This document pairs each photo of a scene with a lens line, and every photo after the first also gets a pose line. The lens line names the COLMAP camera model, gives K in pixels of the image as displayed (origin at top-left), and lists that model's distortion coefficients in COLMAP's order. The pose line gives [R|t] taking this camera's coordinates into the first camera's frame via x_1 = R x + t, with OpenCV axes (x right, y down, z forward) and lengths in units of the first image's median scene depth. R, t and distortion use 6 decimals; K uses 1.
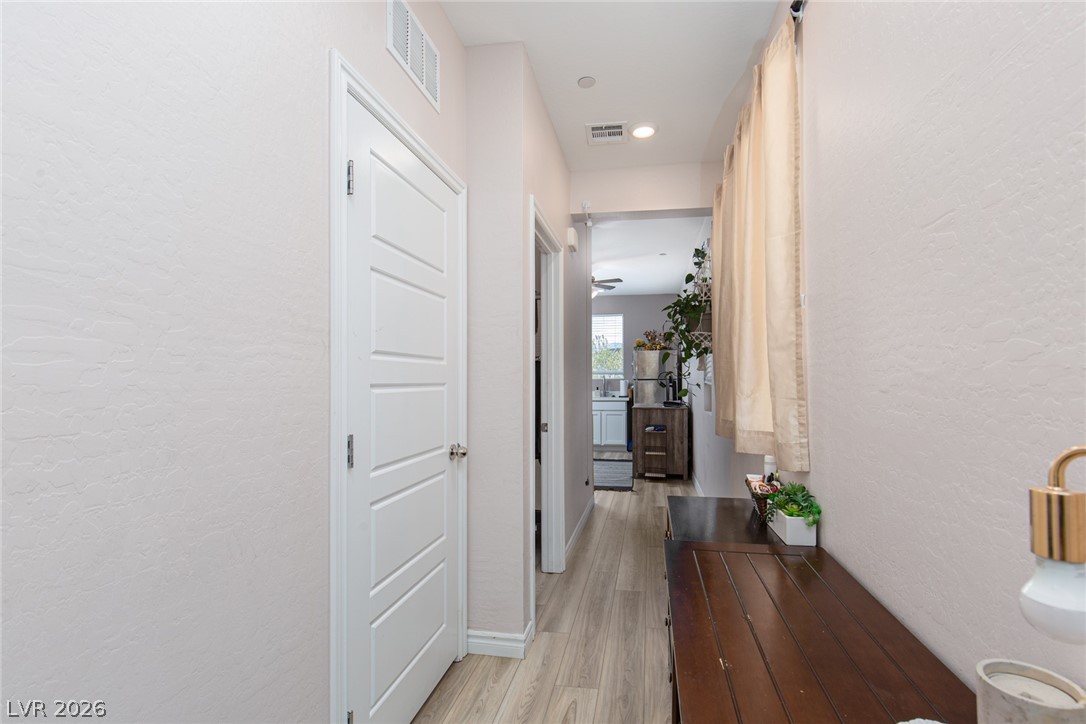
lens RADIAL K [[501.1, 0, 543.0], [0, 501.1, 362.0], [0, 0, 1]] dist [0.008305, 0.000732]
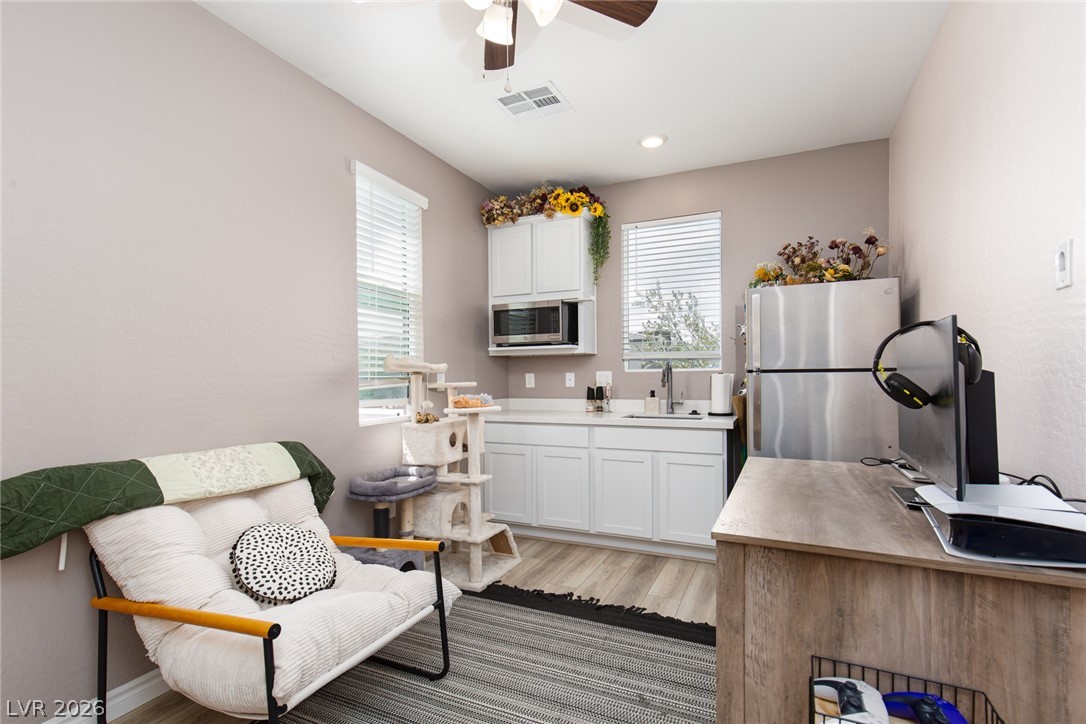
lens RADIAL K [[501.1, 0, 543.0], [0, 501.1, 362.0], [0, 0, 1]] dist [0.008305, 0.000732]
pose [[0.974678, 0.009158, -0.223427, 0.112592], [-0.005935, 0.999868, 0.015092, 0.023362], [0.223536, -0.013383, 0.974604, 0.590078]]
